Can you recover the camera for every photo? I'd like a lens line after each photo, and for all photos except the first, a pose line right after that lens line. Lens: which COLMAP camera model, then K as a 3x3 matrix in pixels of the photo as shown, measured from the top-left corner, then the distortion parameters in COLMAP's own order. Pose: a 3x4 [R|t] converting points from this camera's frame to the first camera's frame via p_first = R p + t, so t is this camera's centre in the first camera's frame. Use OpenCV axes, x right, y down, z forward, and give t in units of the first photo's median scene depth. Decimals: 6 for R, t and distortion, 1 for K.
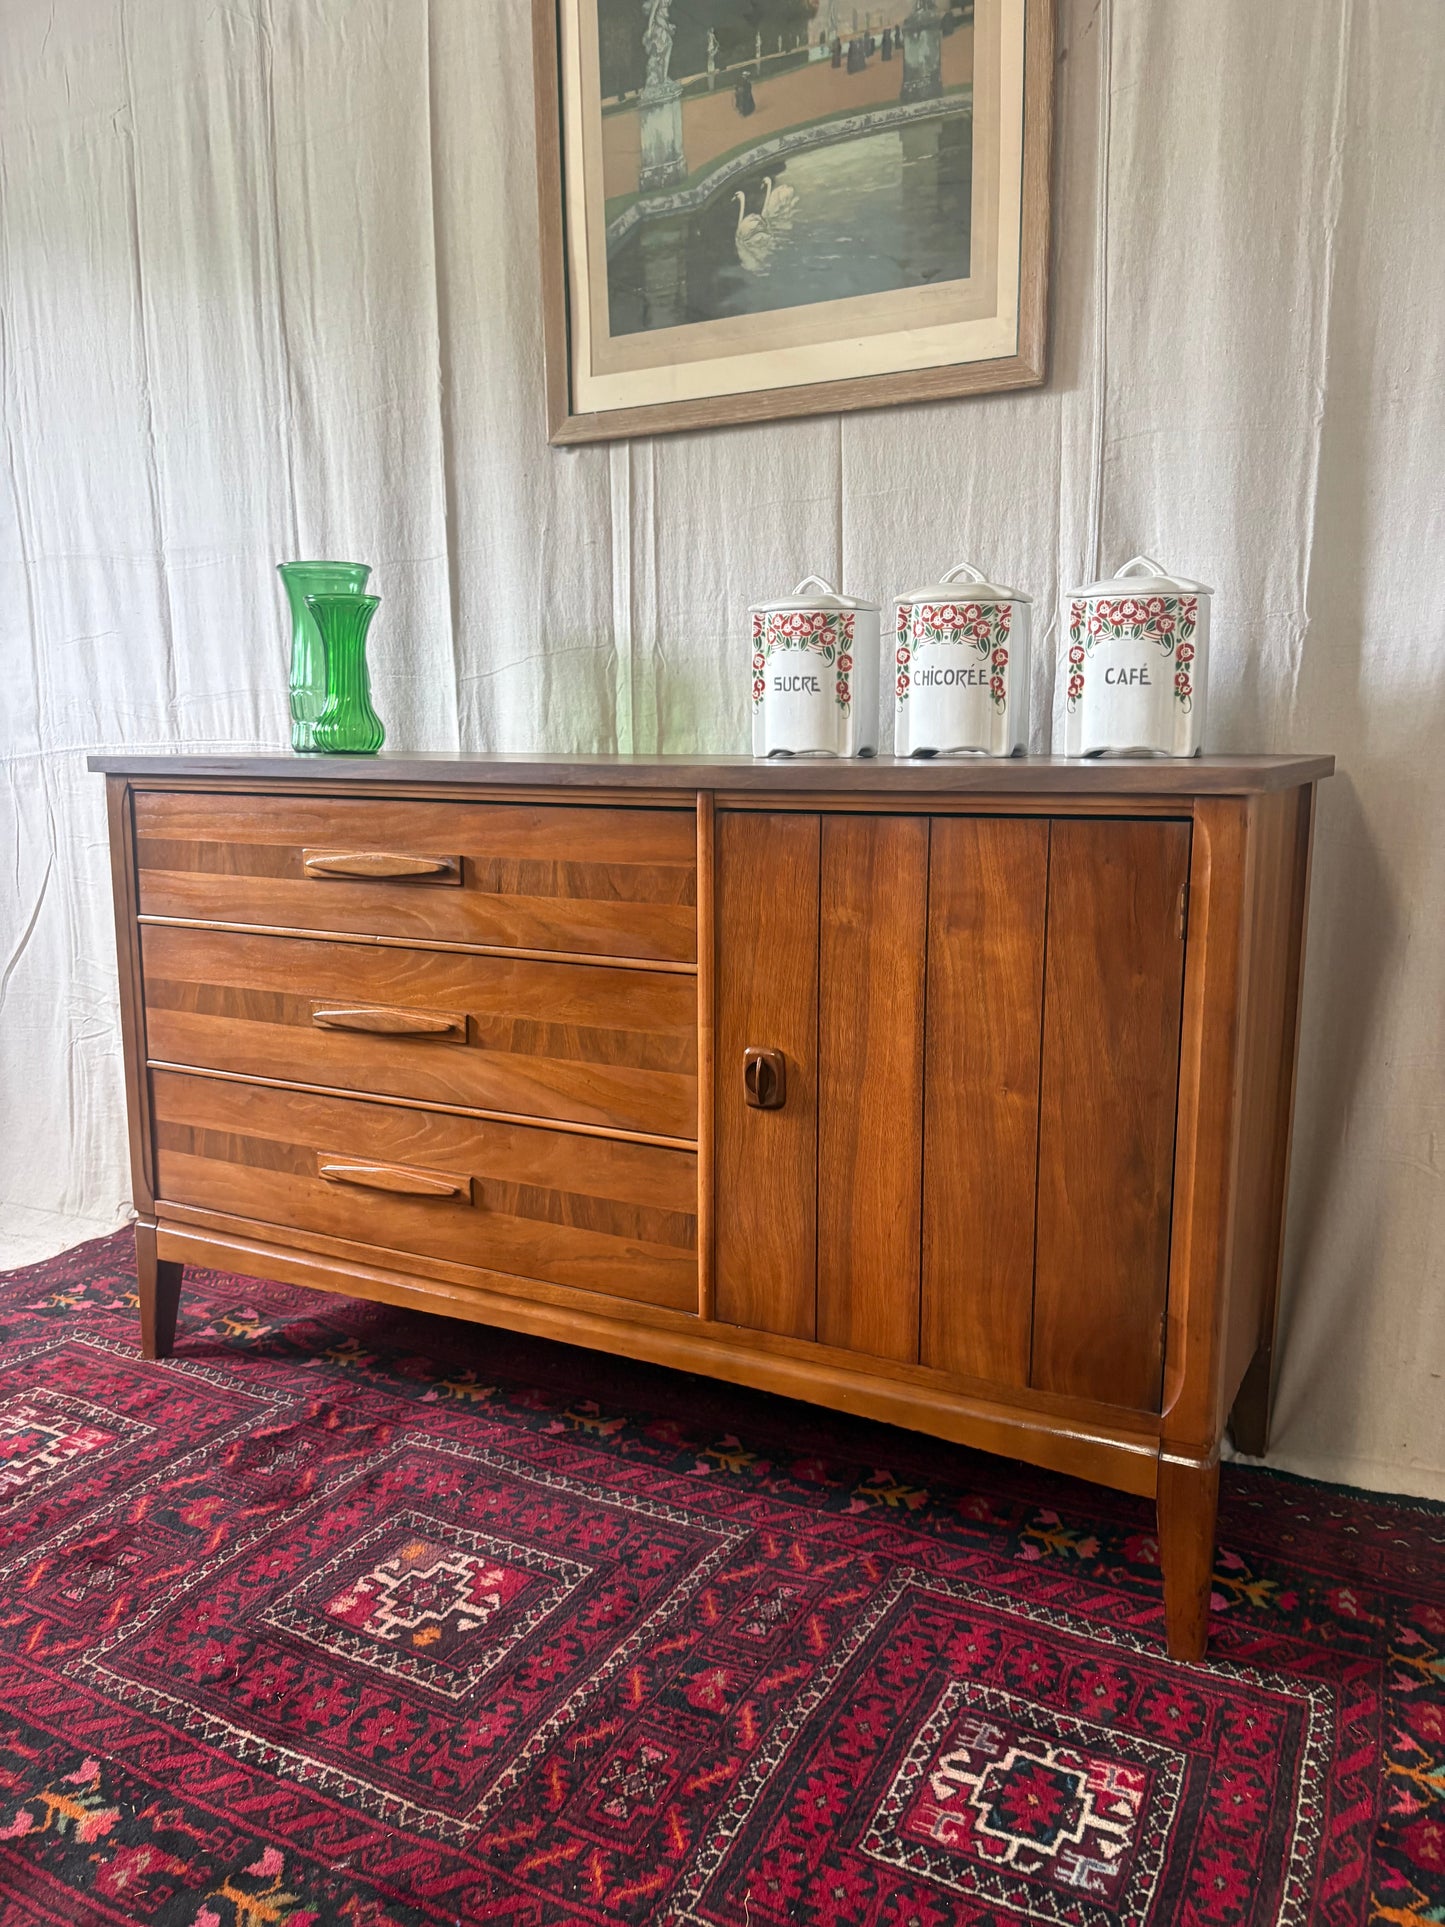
lens RADIAL K [[1451.1, 0, 727.6], [0, 1451.1, 977.6], [0, 0, 1]] dist [0.047308, -0.050587]
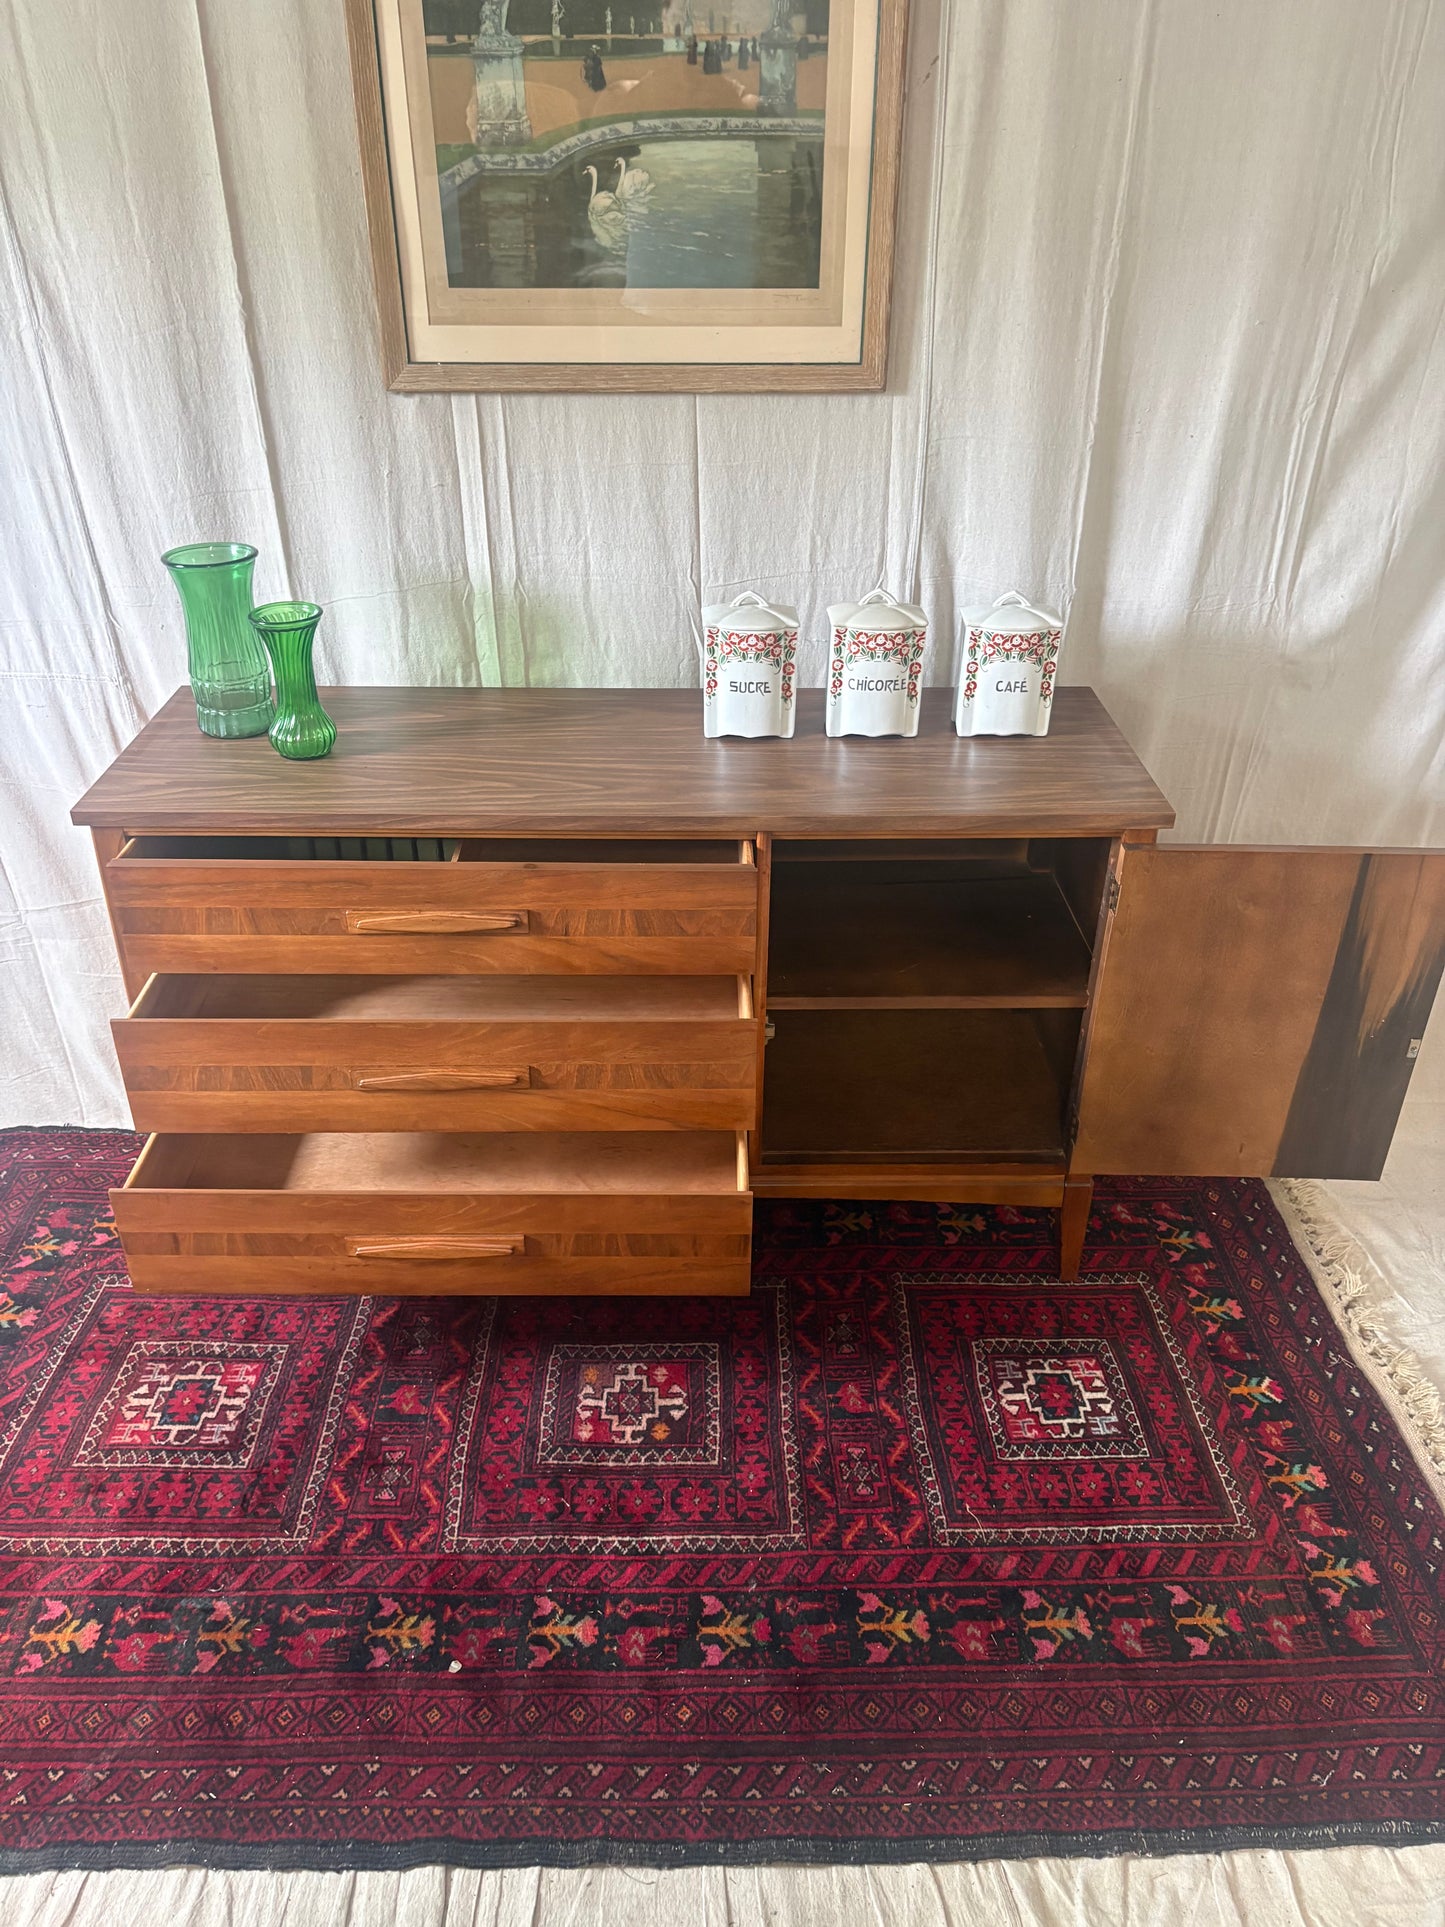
lens RADIAL K [[1448.3, 0, 709.5], [0, 1448.3, 968.4], [0, 0, 1]] dist [0.000934, 0.030091]
pose [[0.875196, -0.239410, 0.420375, -0.561633], [0.074038, 0.925008, 0.372664, -0.441722], [-0.478070, -0.295031, 0.827288, -0.080449]]
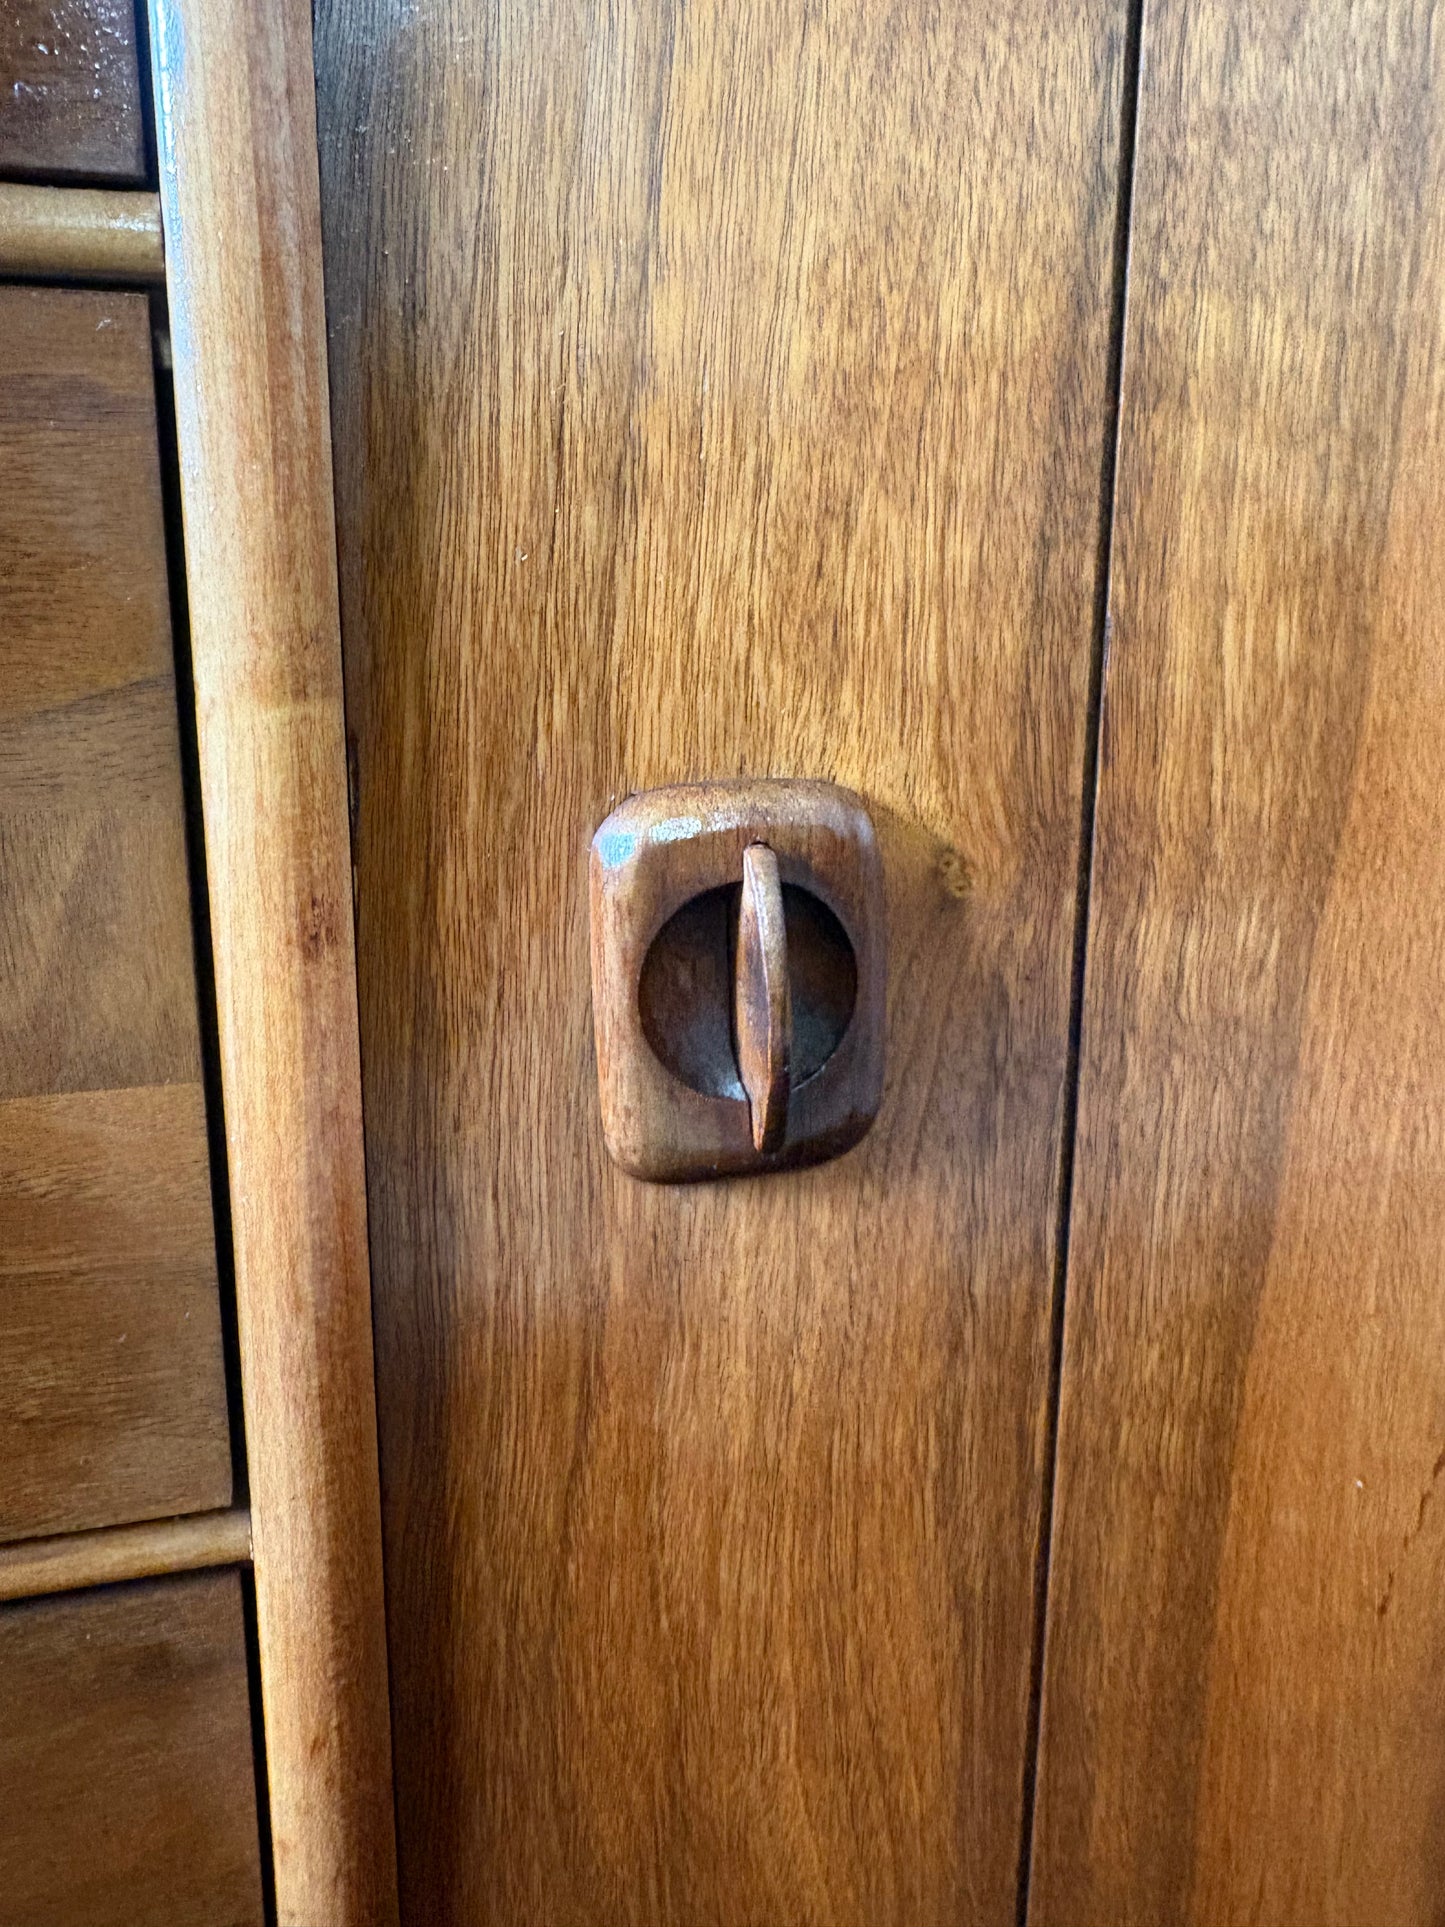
lens RADIAL K [[1480.5, 0, 716.0], [0, 1480.5, 964.1], [0, 0, 1]] dist [0.008718, -0.000447]
pose [[0.699710, -0.142695, 0.700032, -0.077877], [0.110603, 0.989673, 0.091184, 0.048210], [-0.705814, 0.013624, 0.708266, 0.792233]]
